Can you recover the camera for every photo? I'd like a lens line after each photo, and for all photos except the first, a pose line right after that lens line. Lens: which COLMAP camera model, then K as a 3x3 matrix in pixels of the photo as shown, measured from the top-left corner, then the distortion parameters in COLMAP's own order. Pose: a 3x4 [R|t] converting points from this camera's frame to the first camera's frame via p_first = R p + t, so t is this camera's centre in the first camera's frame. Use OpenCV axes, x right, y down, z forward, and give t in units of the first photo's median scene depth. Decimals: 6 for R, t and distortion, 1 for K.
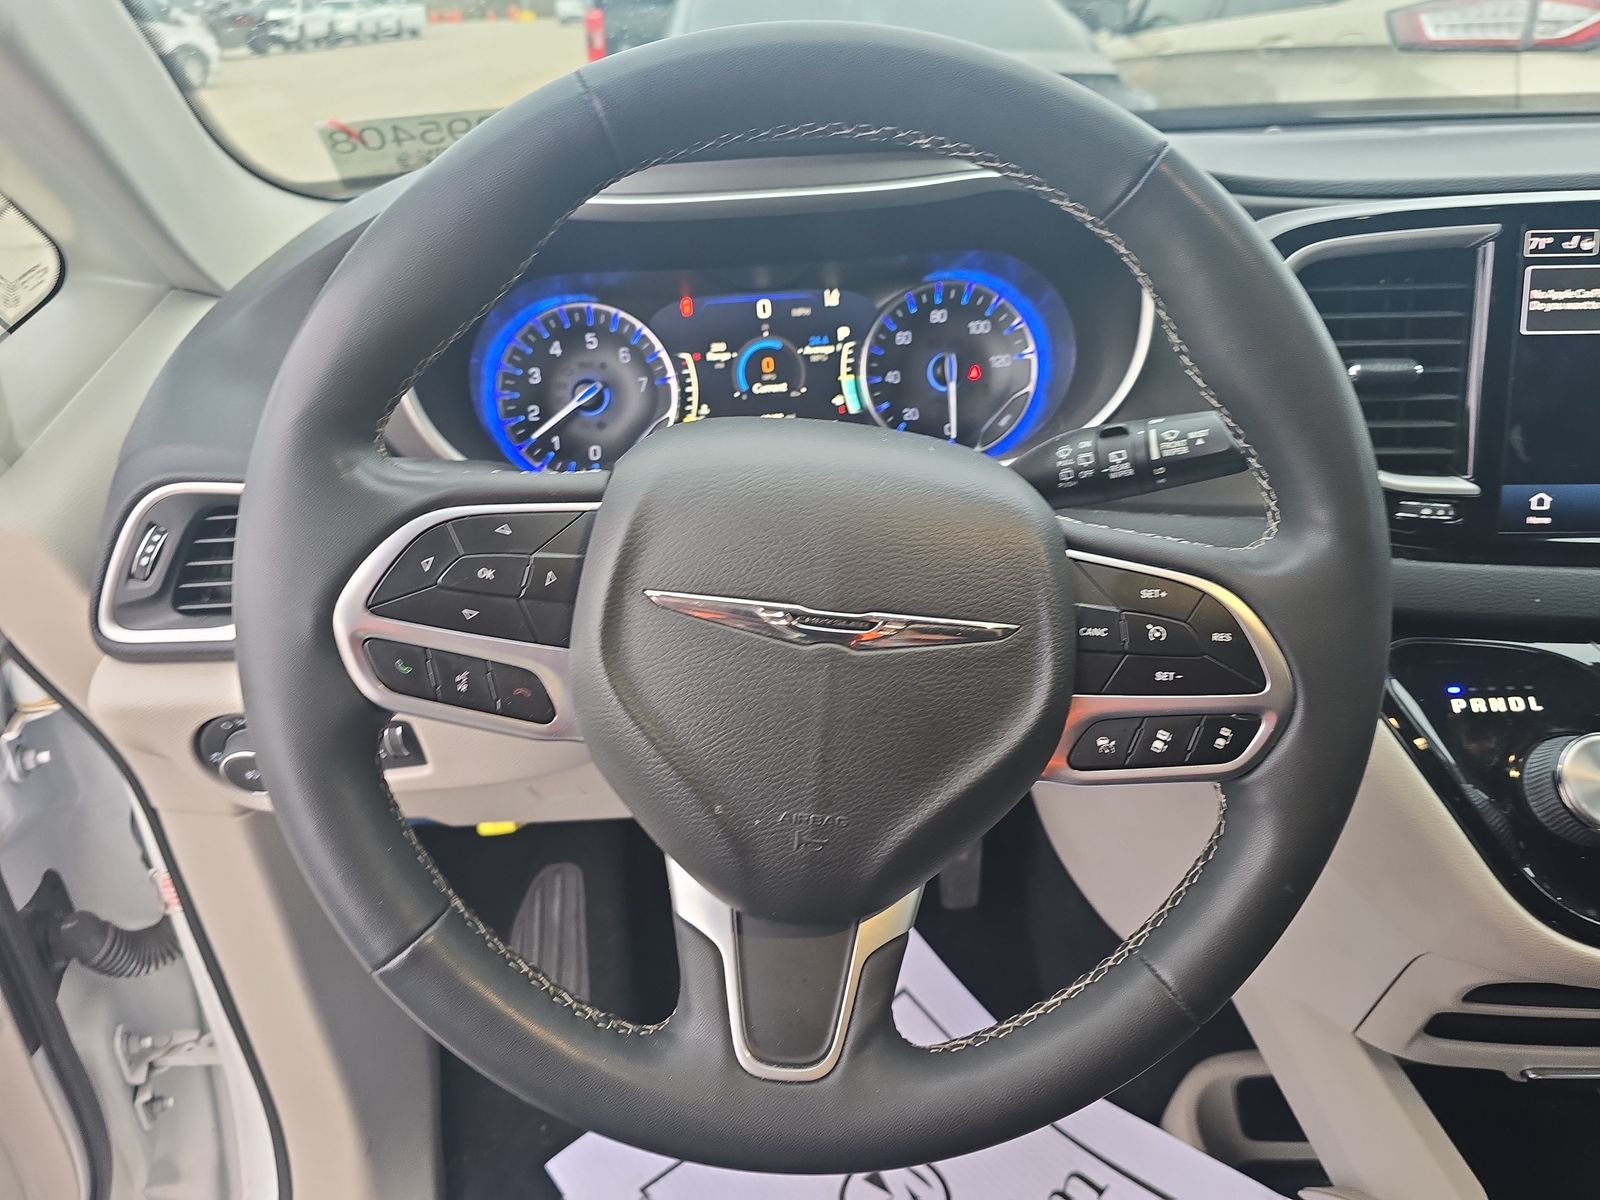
lens RADIAL K [[1117.5, 0, 800.0], [0, 1117.5, 600.0], [0, 0, 1]] dist [0.065875, -0.073806]
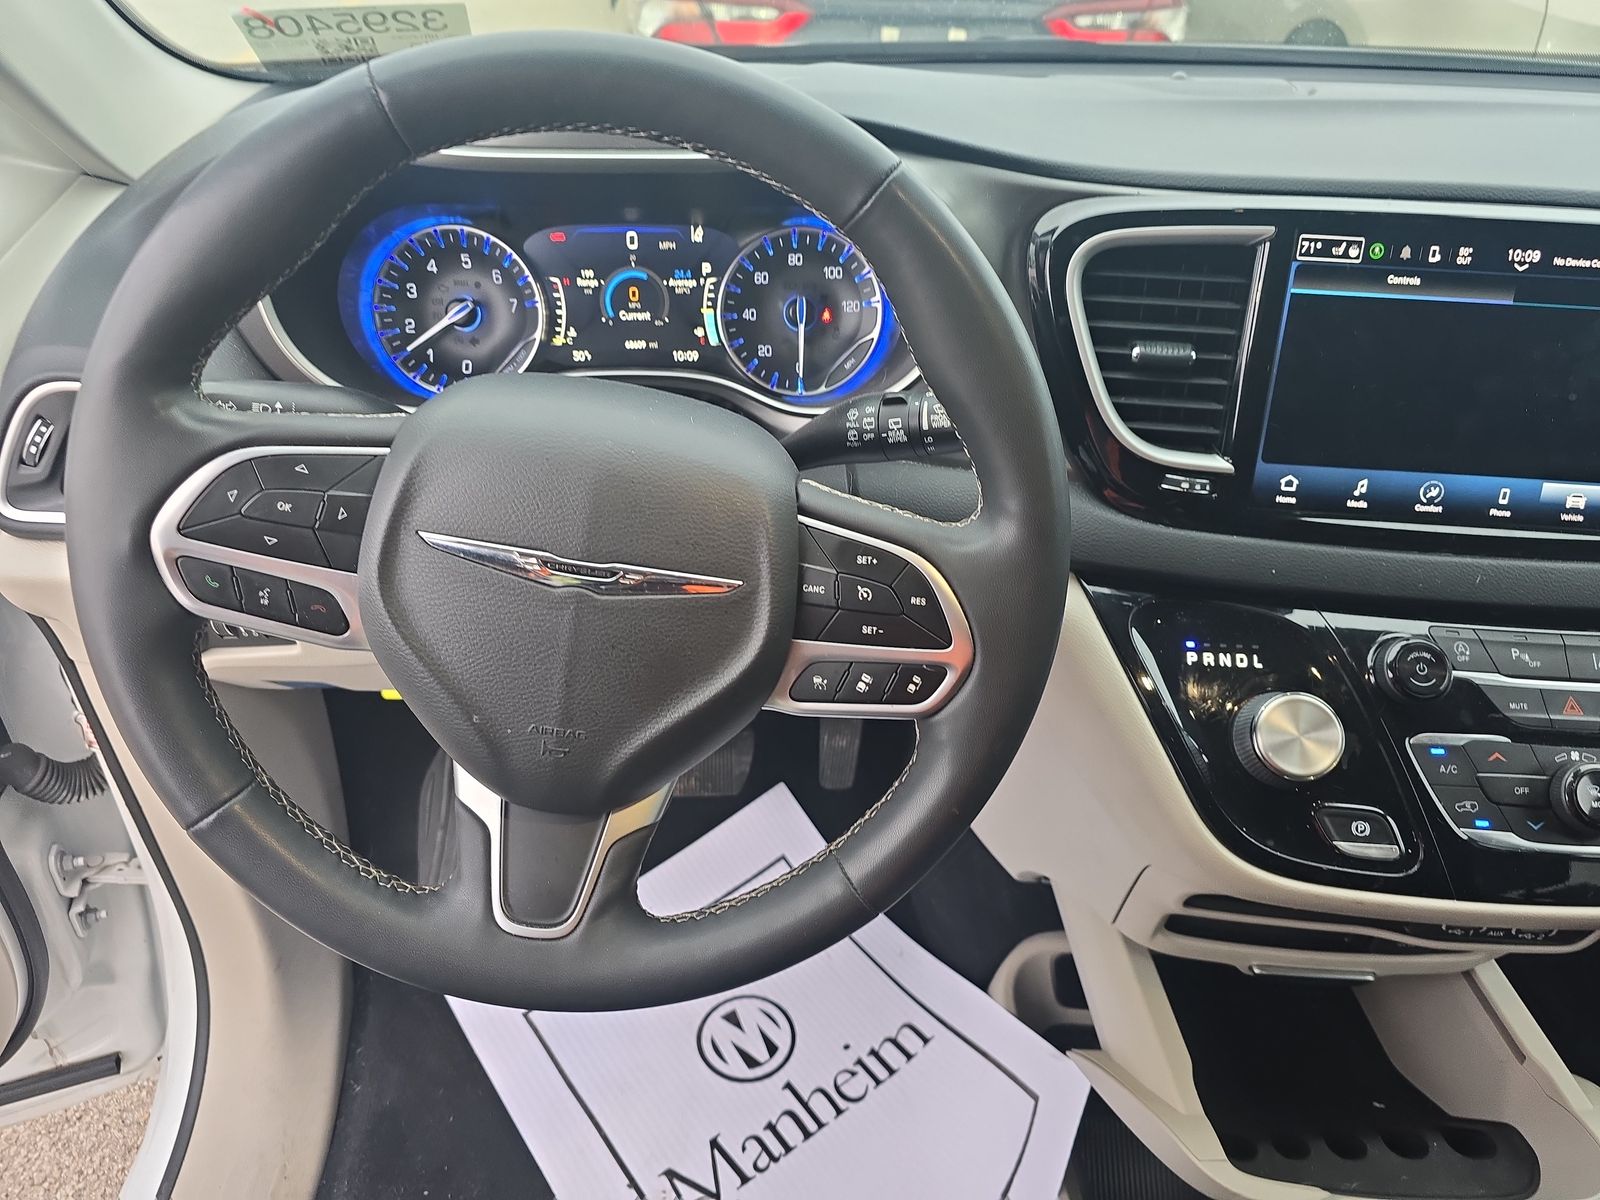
lens RADIAL K [[1131.1, 0, 821.9], [0, 1131.1, 600.5], [0, 0, 1]] dist [0.022476, -0.010594]
pose [[0.997615, 0.068326, 0.009767, 0.165010], [-0.069006, 0.990337, 0.120292, -0.065311], [-0.001454, -0.120680, 0.992690, -0.110321]]
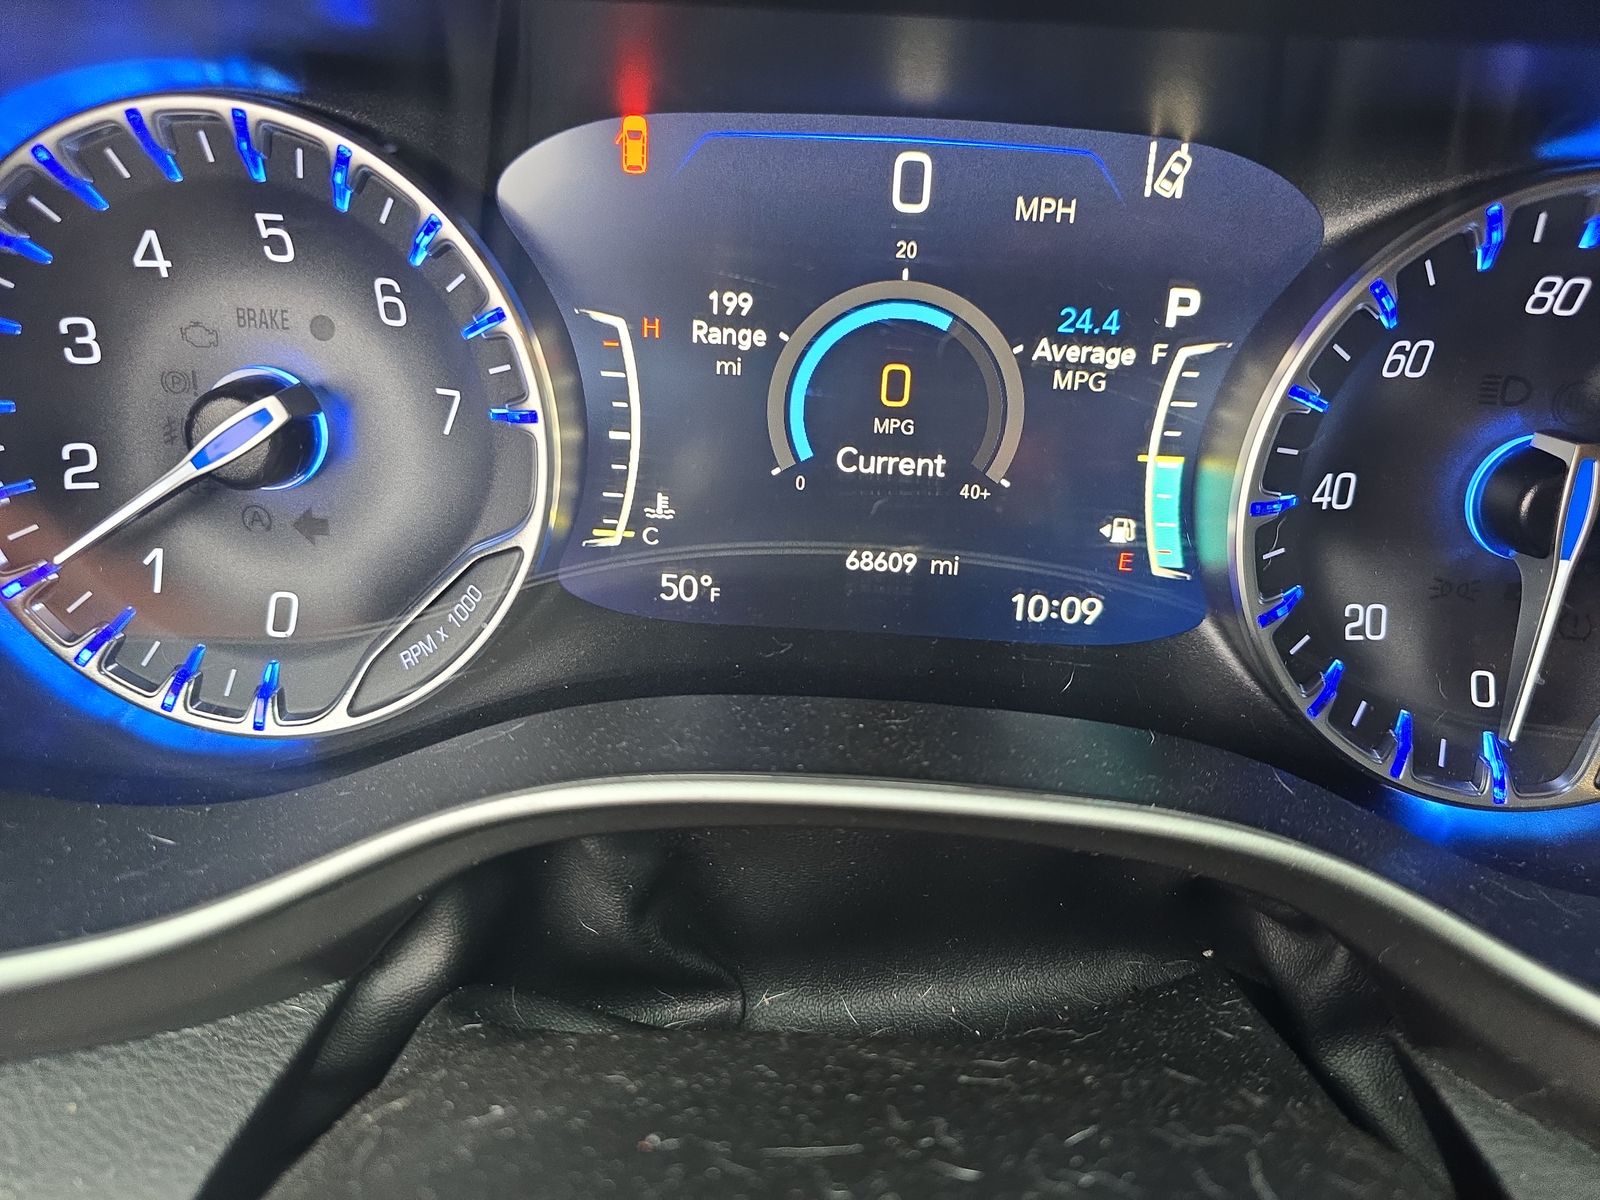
lens RADIAL K [[1050.1, 0, 801.4], [0, 1050.1, 544.8], [0, 0, 1]] dist [0.004221, -0.042313]
pose [[0.988601, 0.140563, -0.053937, -0.033552], [-0.128539, 0.974537, 0.183726, -0.223917], [0.078388, -0.174698, 0.981497, 0.754566]]
